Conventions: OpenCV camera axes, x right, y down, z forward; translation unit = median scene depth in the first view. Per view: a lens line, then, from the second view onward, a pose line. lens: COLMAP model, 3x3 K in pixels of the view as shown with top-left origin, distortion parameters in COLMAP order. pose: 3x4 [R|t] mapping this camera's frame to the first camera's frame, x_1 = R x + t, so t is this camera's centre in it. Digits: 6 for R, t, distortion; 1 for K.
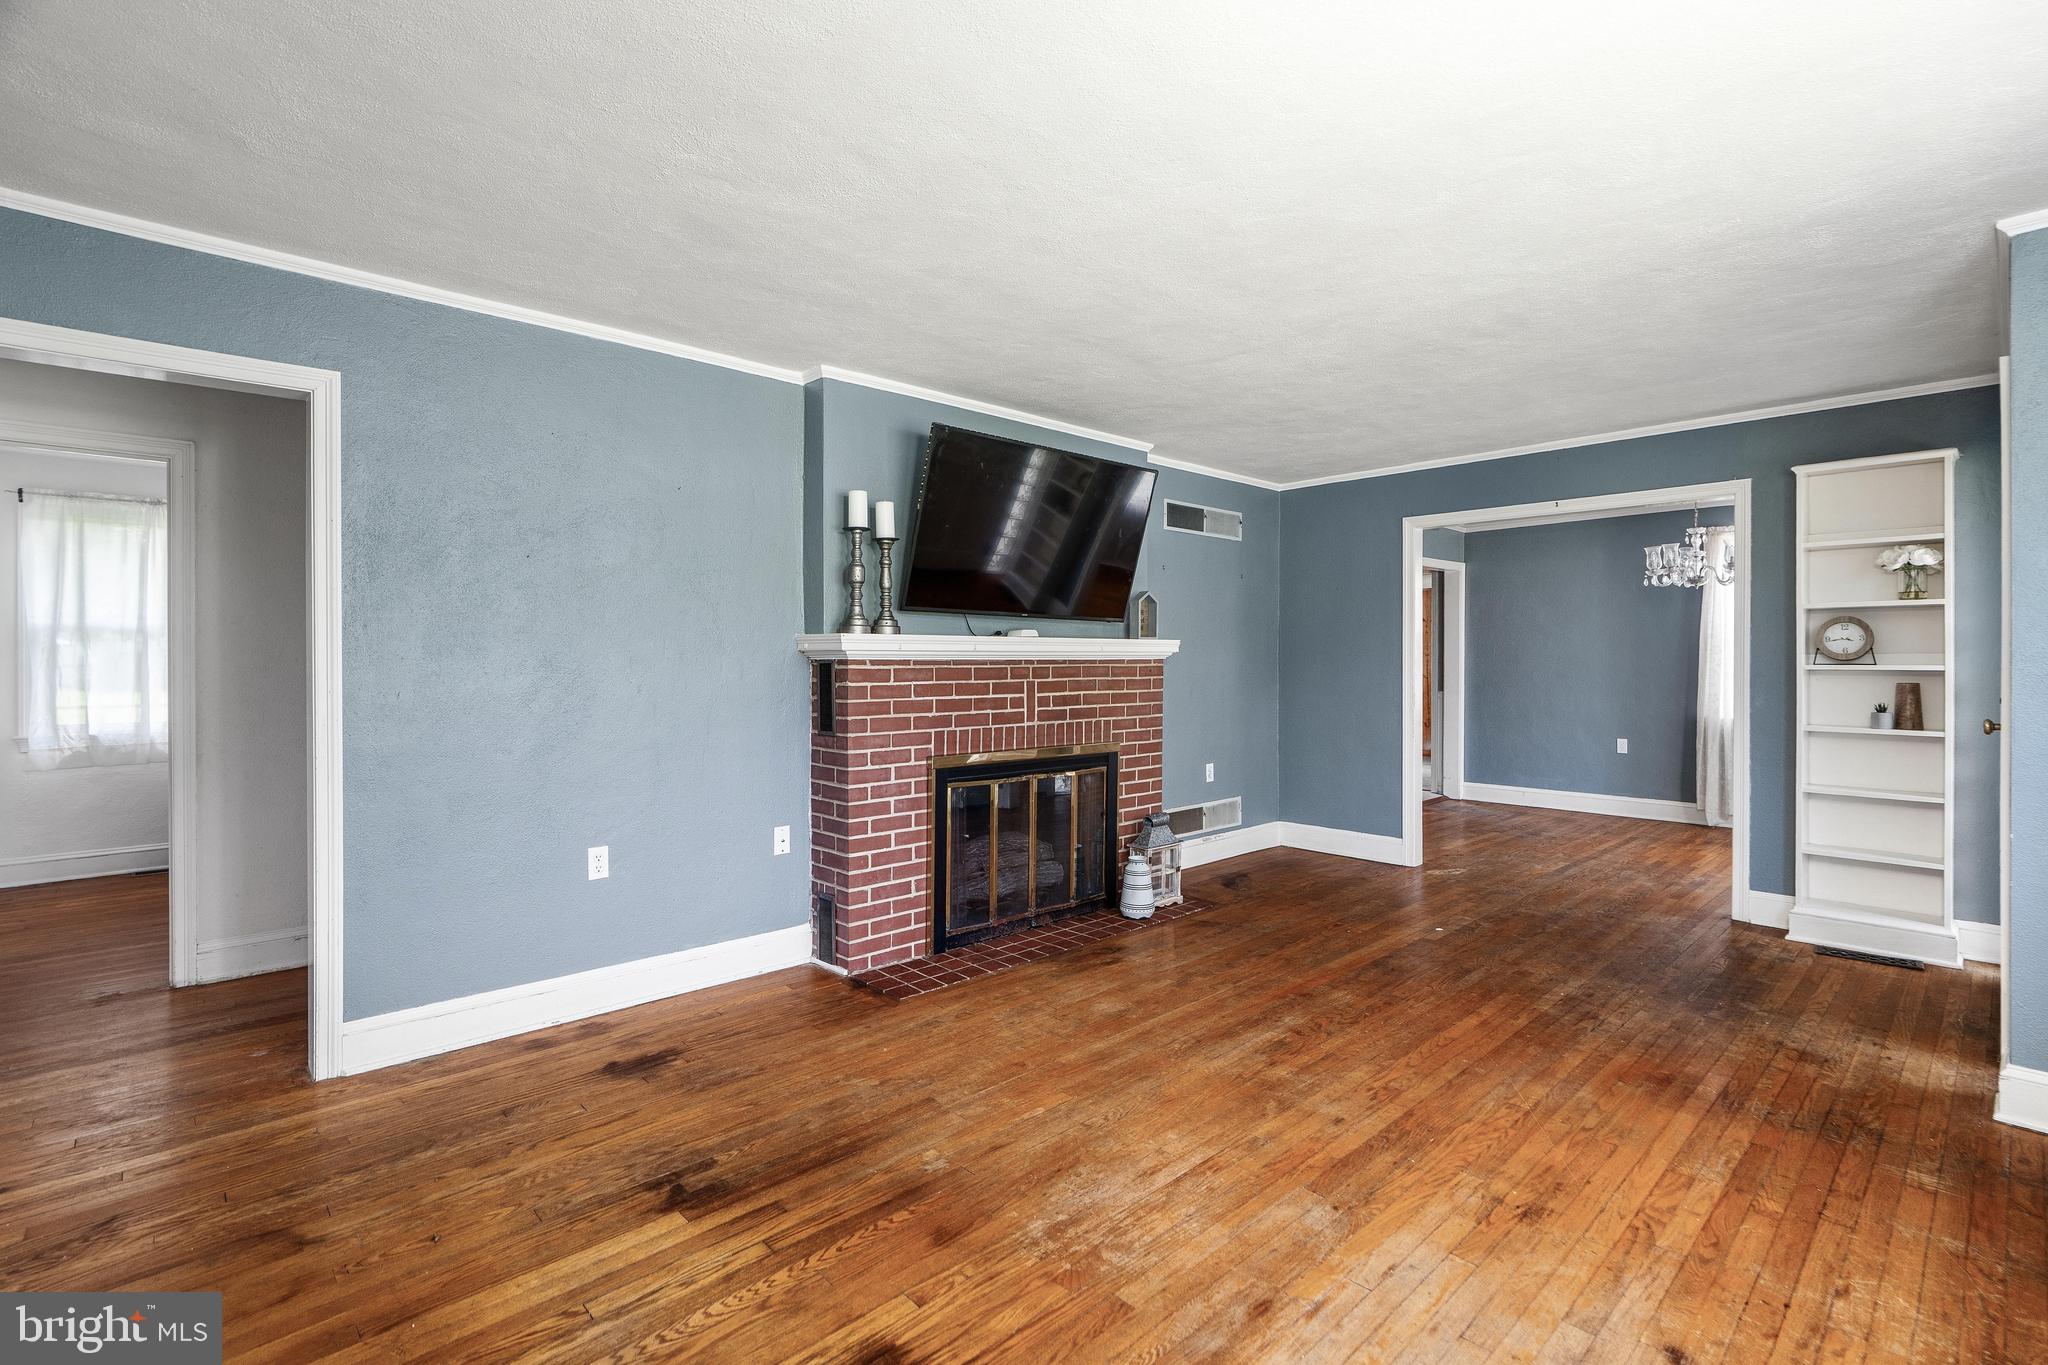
lens RADIAL K [[924.8, 0, 1023.2], [0, 924.8, 666.2], [0, 0, 1]] dist [-0.005208, 0.001369]
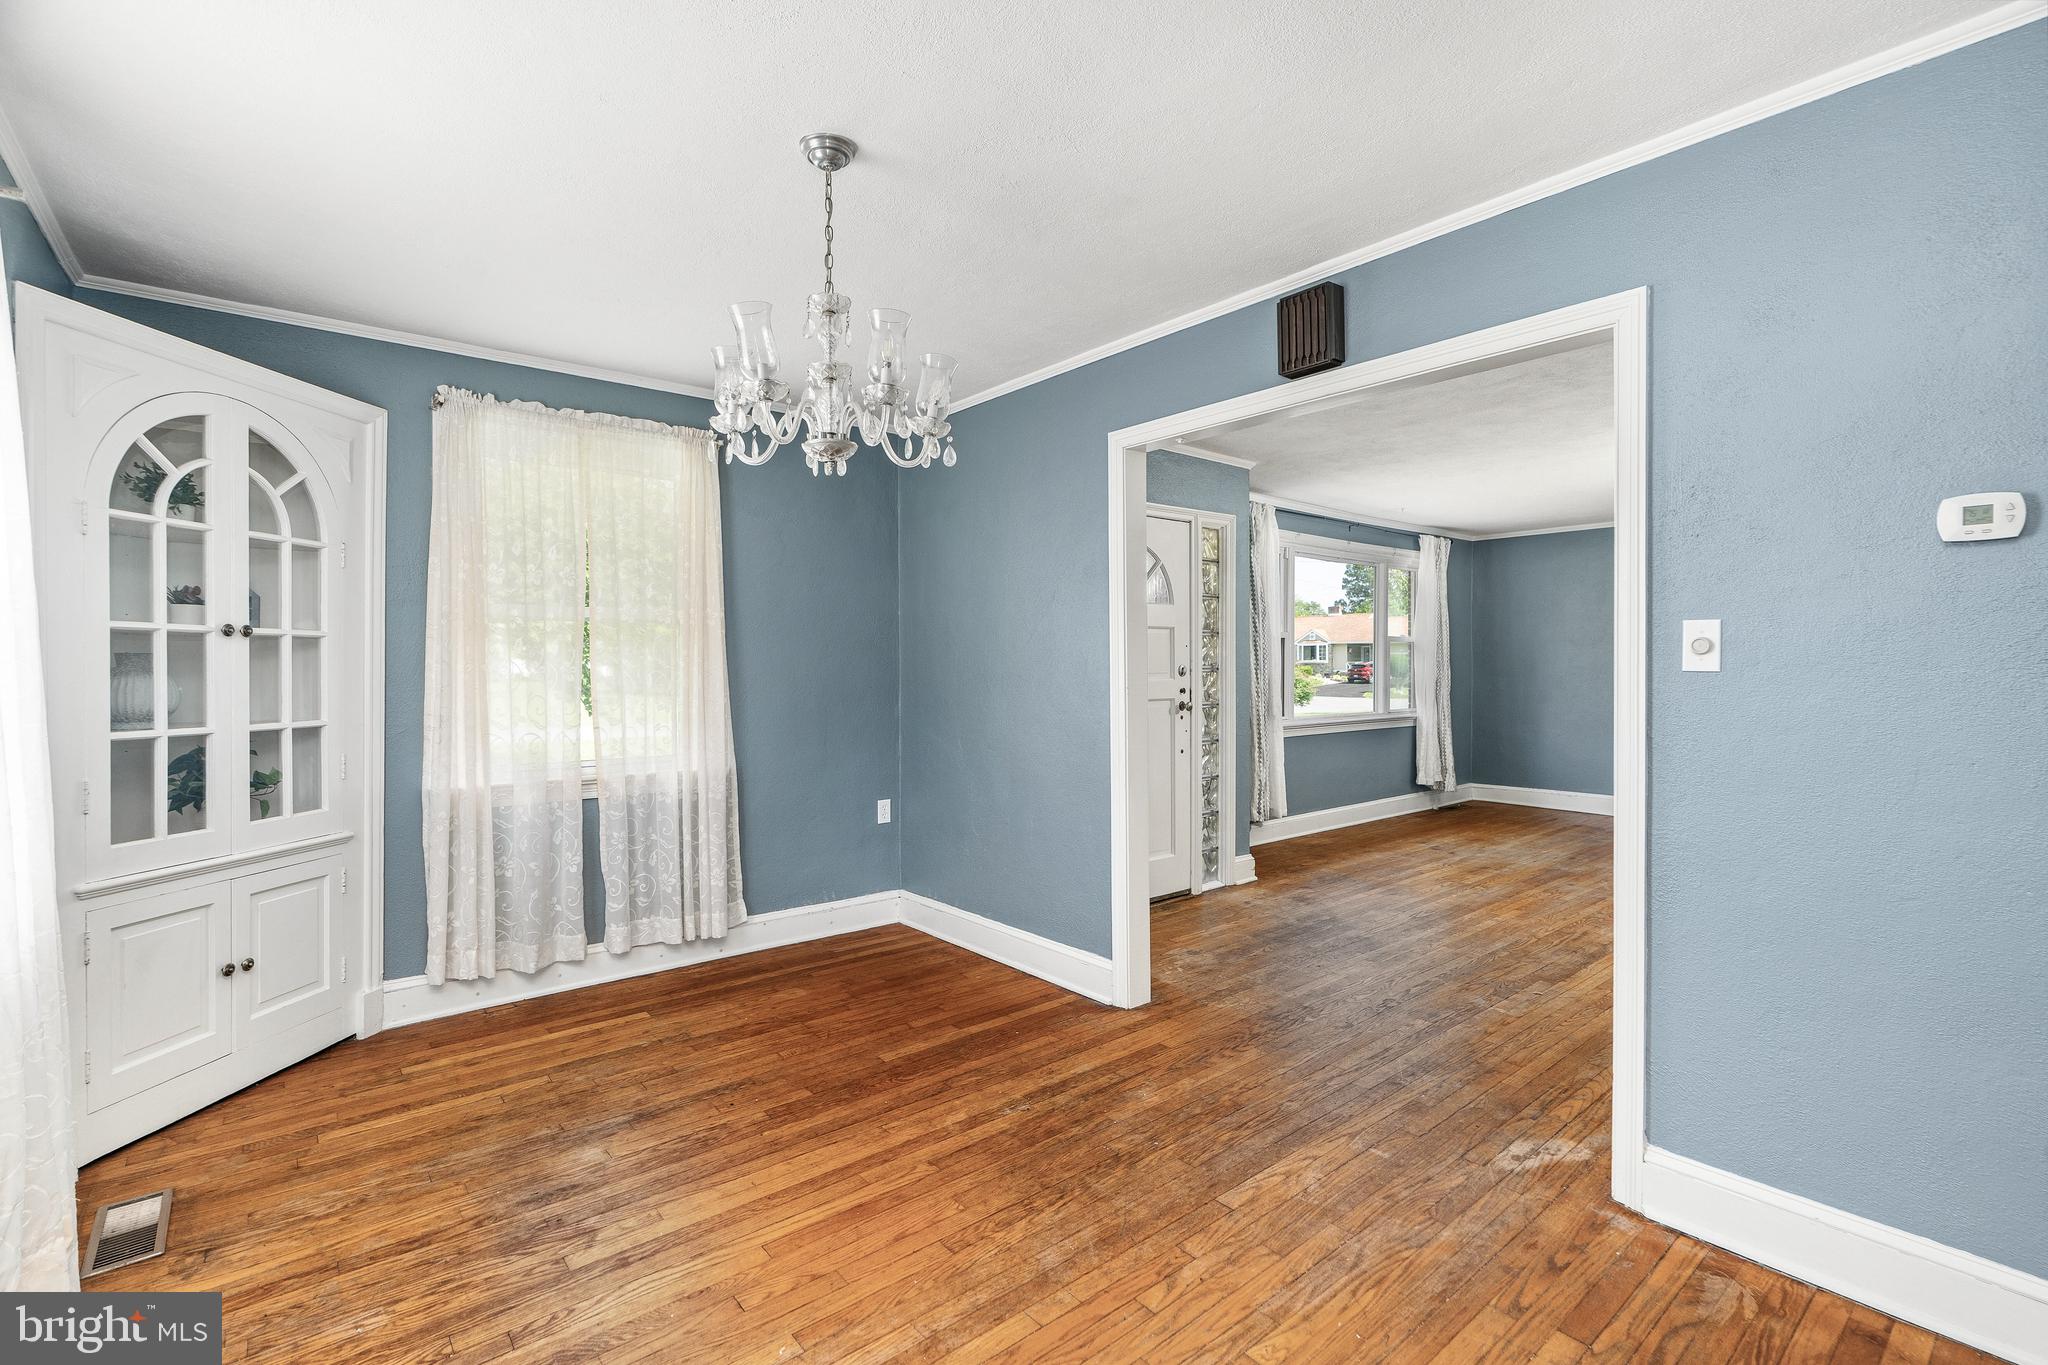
lens RADIAL K [[924.8, 0, 1032.5], [0, 924.8, 675.3], [0, 0, 1]] dist [-0.005208, 0.001369]
pose [[-0.998361, 0.001417, 0.057219, 0.934036], [0.002349, 0.999866, 0.016223, -0.014160], [-0.057188, 0.016331, -0.998230, 2.027347]]
